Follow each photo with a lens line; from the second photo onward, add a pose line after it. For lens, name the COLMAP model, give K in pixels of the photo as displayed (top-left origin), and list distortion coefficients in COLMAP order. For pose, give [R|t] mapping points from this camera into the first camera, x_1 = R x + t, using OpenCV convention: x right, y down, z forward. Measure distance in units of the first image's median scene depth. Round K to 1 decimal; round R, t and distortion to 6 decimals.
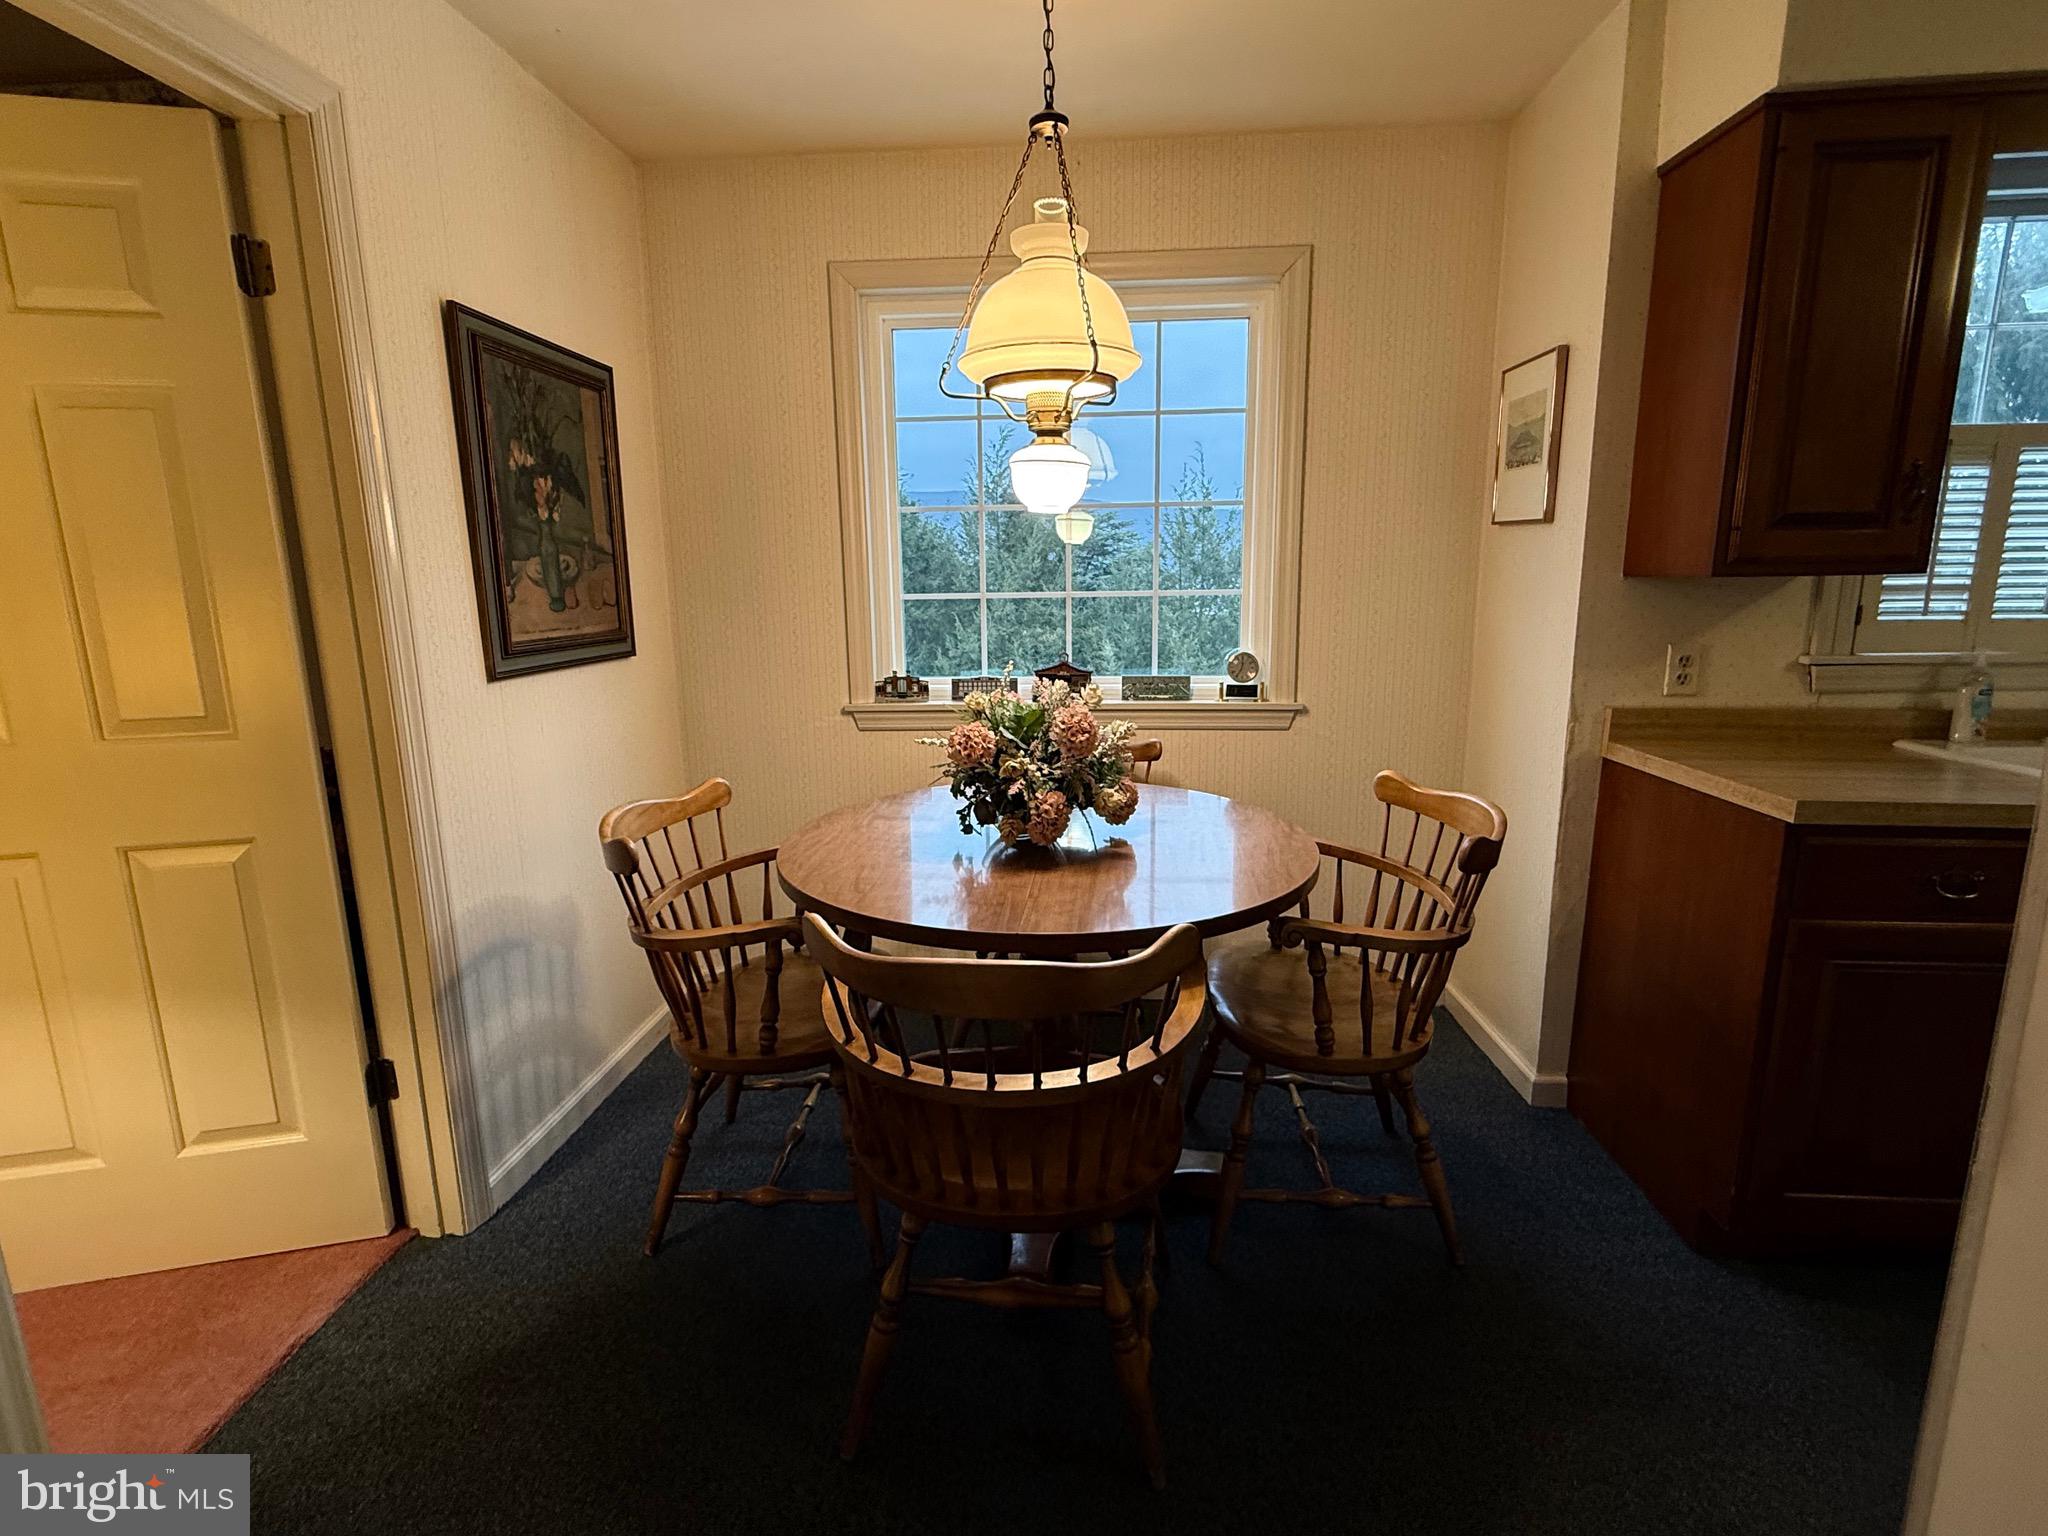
lens RADIAL K [[998.4, 0, 1024.0], [0, 998.4, 770.7], [0, 0, 1]] dist [0.001562, -0.001023]
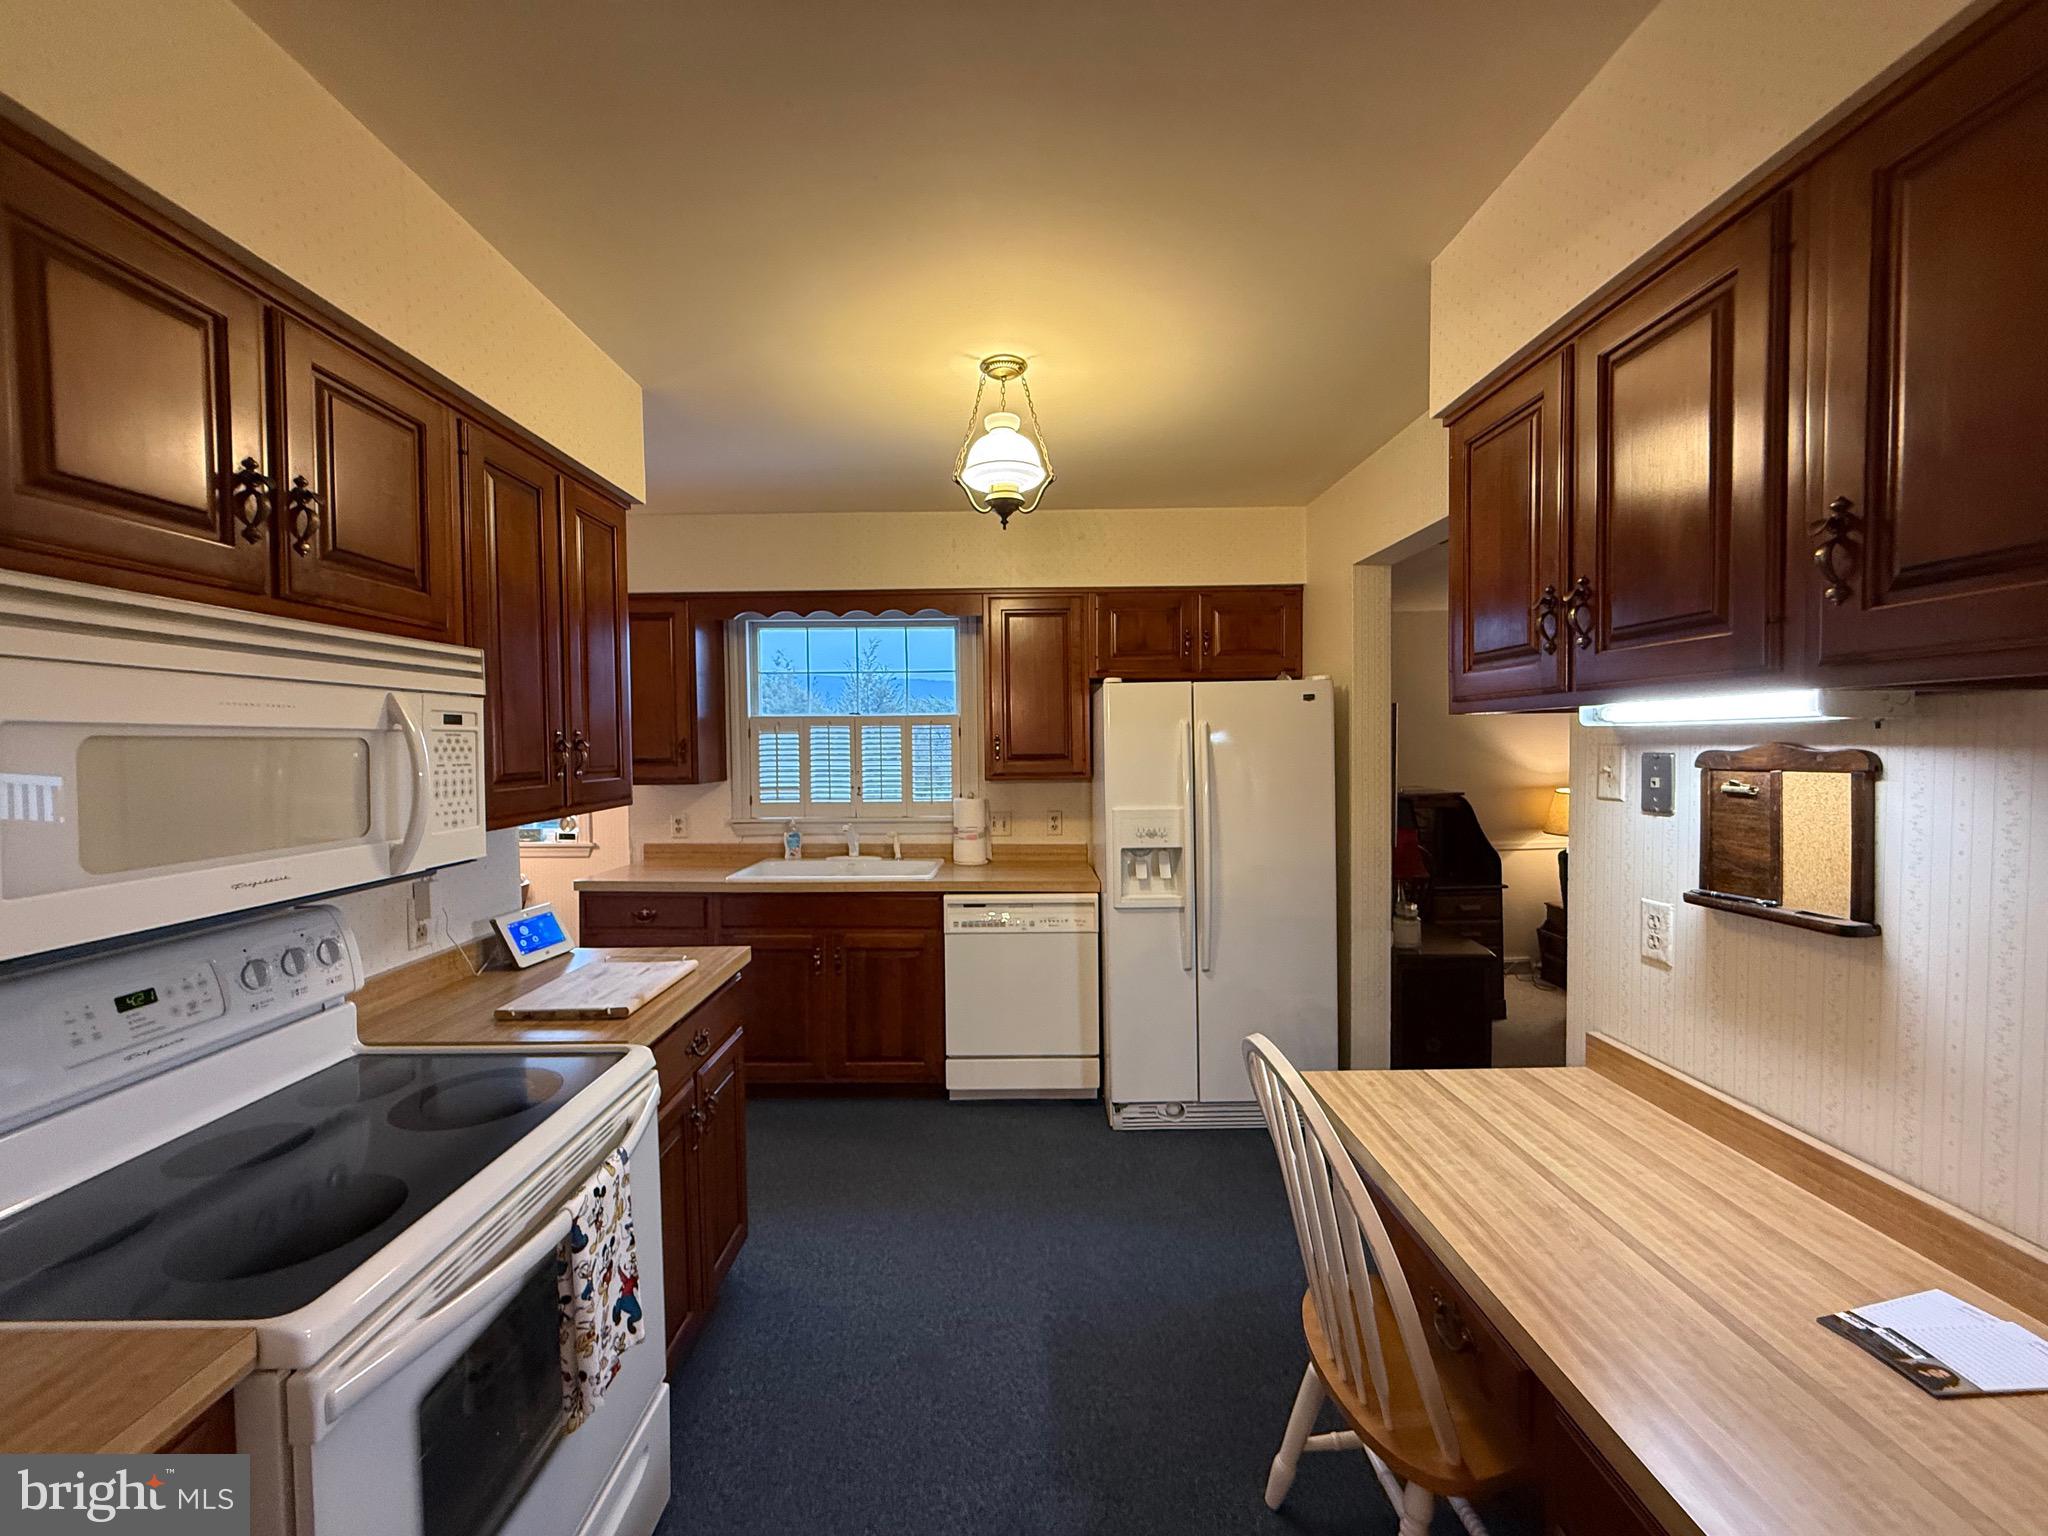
lens RADIAL K [[823.5, 0, 1021.3], [0, 823.5, 766.7], [0, 0, 1]] dist [0.000981, 0.000854]
pose [[0.997361, 0.006158, 0.072338, 1.253579], [0.006266, 0.985376, -0.170277, 0.077209], [-0.072329, 0.170281, 0.982737, -0.780484]]
